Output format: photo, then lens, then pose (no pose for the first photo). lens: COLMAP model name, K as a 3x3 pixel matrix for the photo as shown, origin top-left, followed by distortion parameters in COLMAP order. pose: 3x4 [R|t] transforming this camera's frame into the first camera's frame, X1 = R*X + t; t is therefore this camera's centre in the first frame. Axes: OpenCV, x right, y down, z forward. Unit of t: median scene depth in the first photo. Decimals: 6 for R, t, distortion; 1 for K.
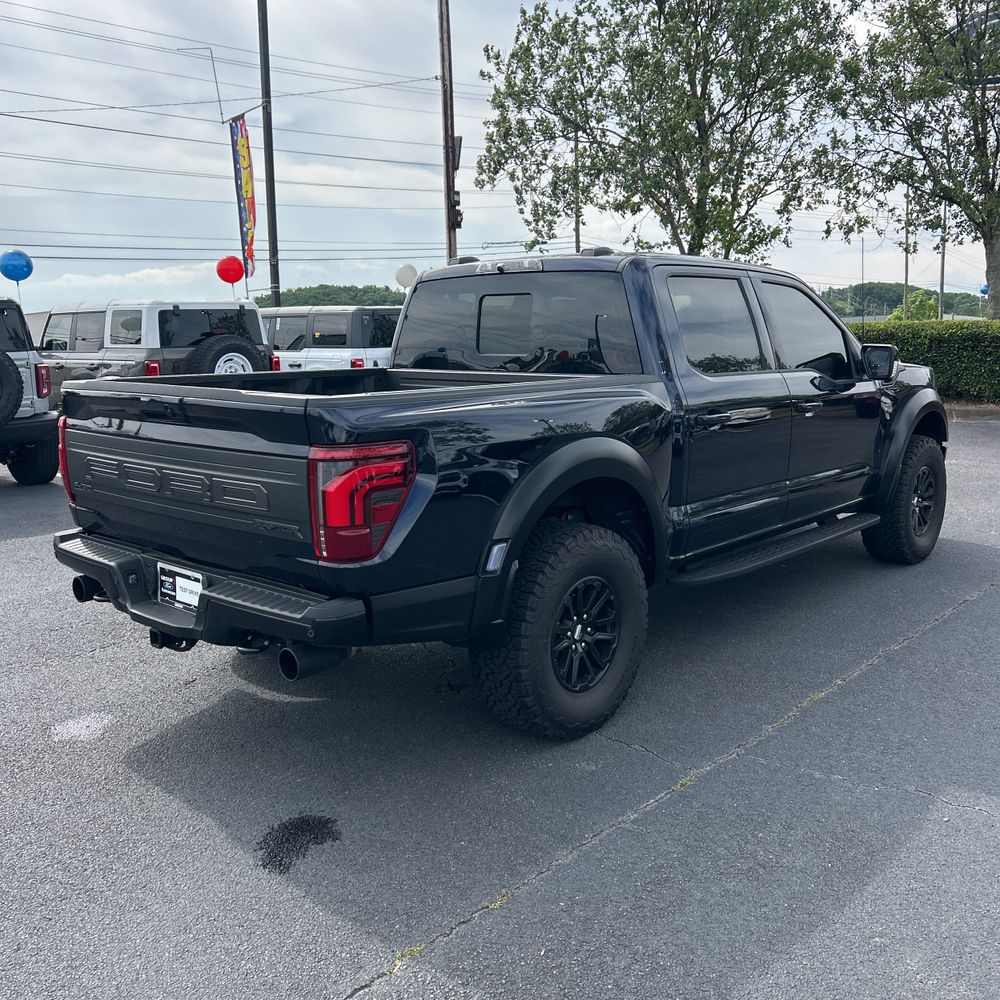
lens RADIAL K [[1017.9, 0, 494.2], [0, 1017.9, 502.4], [0, 0, 1]] dist [0.022685, 0.000000]
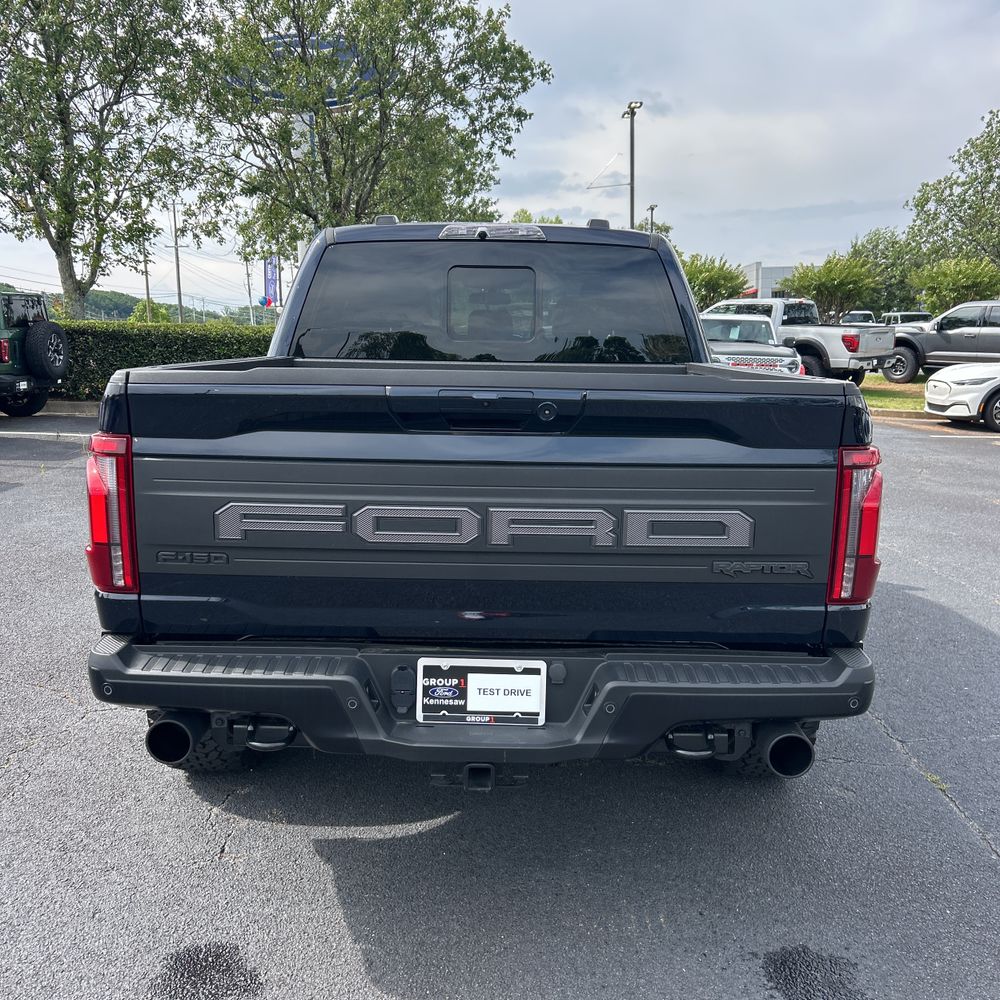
lens RADIAL K [[1017.9, 0, 491.2], [0, 1017.9, 509.3], [0, 0, 1]] dist [0.022685, 0.000000]
pose [[0.748391, -0.094521, 0.656488, -0.704158], [0.095682, 0.994826, 0.034159, -0.050892], [-0.656320, 0.037250, 0.753562, 0.497979]]
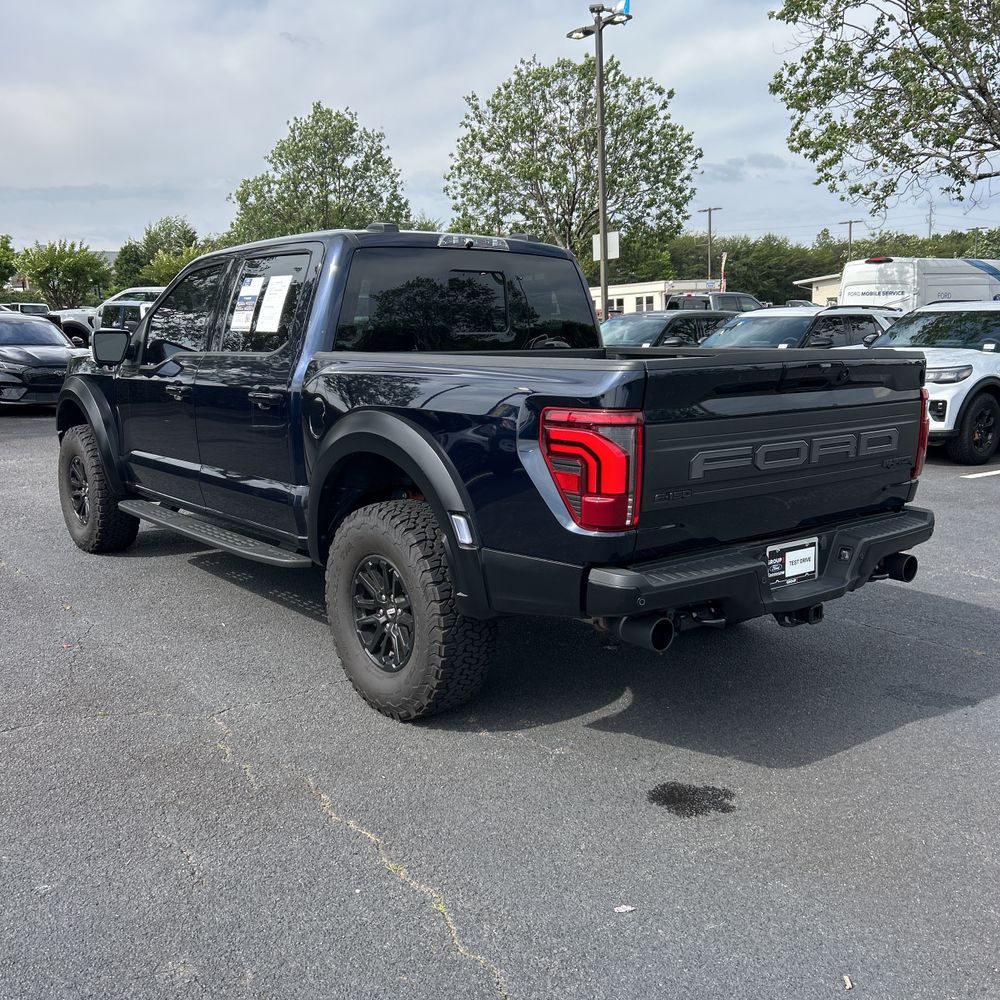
lens RADIAL K [[1017.9, 0, 492.6], [0, 1017.9, 520.0], [0, 0, 1]] dist [0.022685, 0.000000]
pose [[0.169640, -0.178673, 0.969174, -1.279766], [0.172385, 0.973646, 0.149323, -0.149625], [-0.970312, 0.141740, 0.195970, 1.064161]]
